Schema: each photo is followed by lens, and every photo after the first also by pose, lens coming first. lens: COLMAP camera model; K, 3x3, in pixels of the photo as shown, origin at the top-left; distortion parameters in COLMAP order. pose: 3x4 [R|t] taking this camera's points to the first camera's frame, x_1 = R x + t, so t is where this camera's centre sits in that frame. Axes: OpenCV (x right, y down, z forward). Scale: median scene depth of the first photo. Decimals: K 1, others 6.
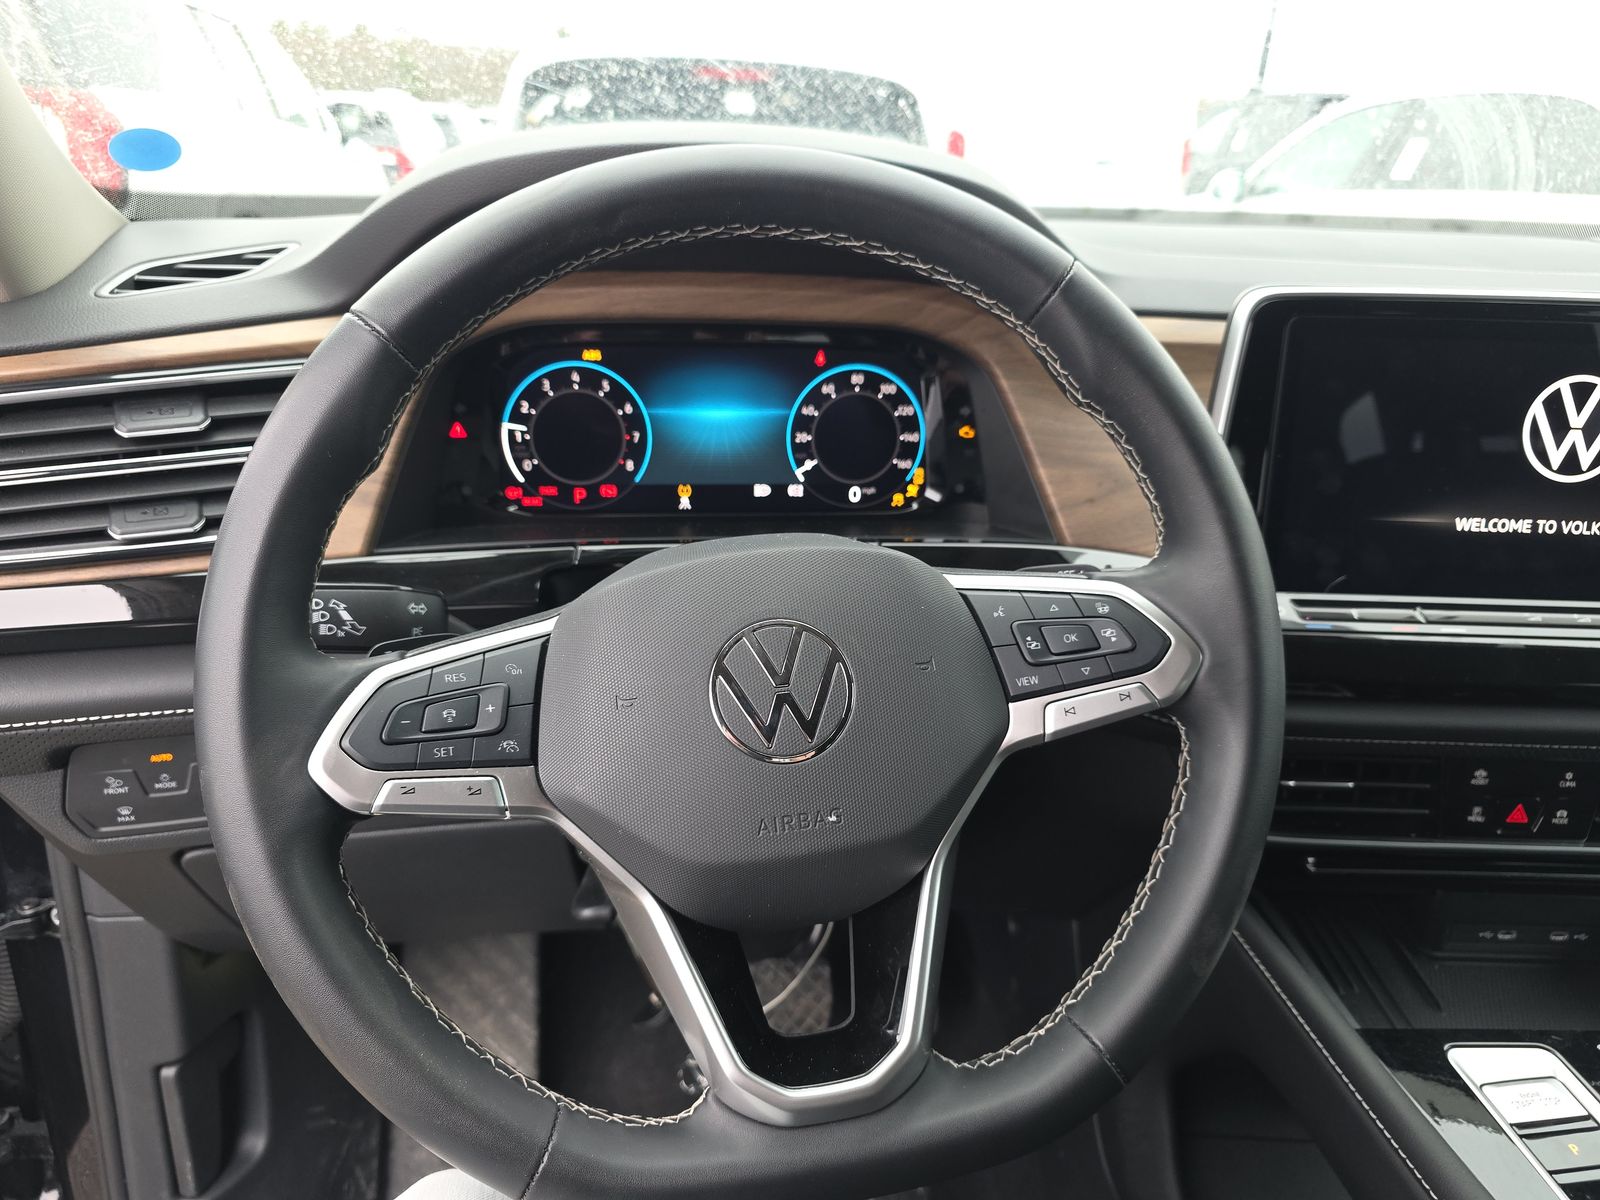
lens RADIAL K [[1052.3, 0, 784.8], [0, 1052.3, 616.8], [0, 0, 1]] dist [0.022815, -0.007367]
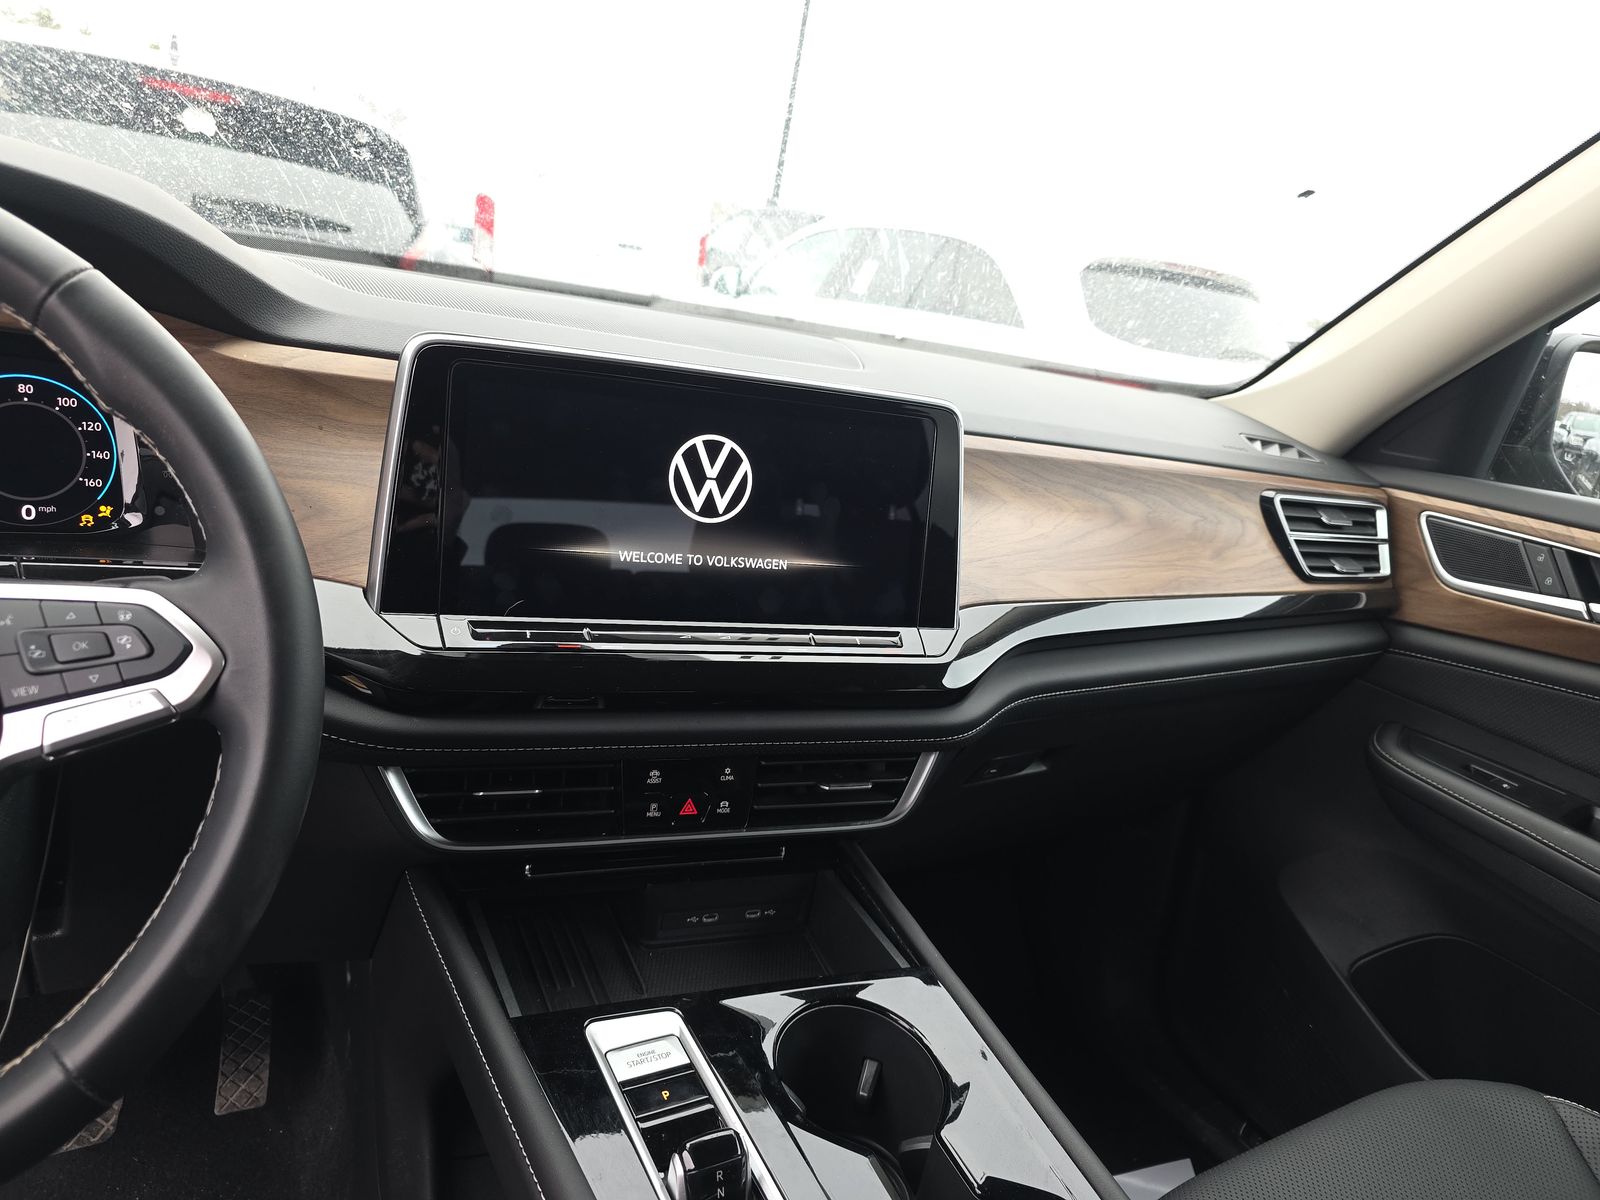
lens RADIAL K [[1052.3, 0, 794.9], [0, 1052.3, 593.5], [0, 0, 1]] dist [0.022815, -0.007367]
pose [[0.919955, 0.008260, 0.391936, 0.345339], [0.023617, 0.996794, -0.076440, 0.043887], [-0.391311, 0.079578, 0.916811, -0.113442]]
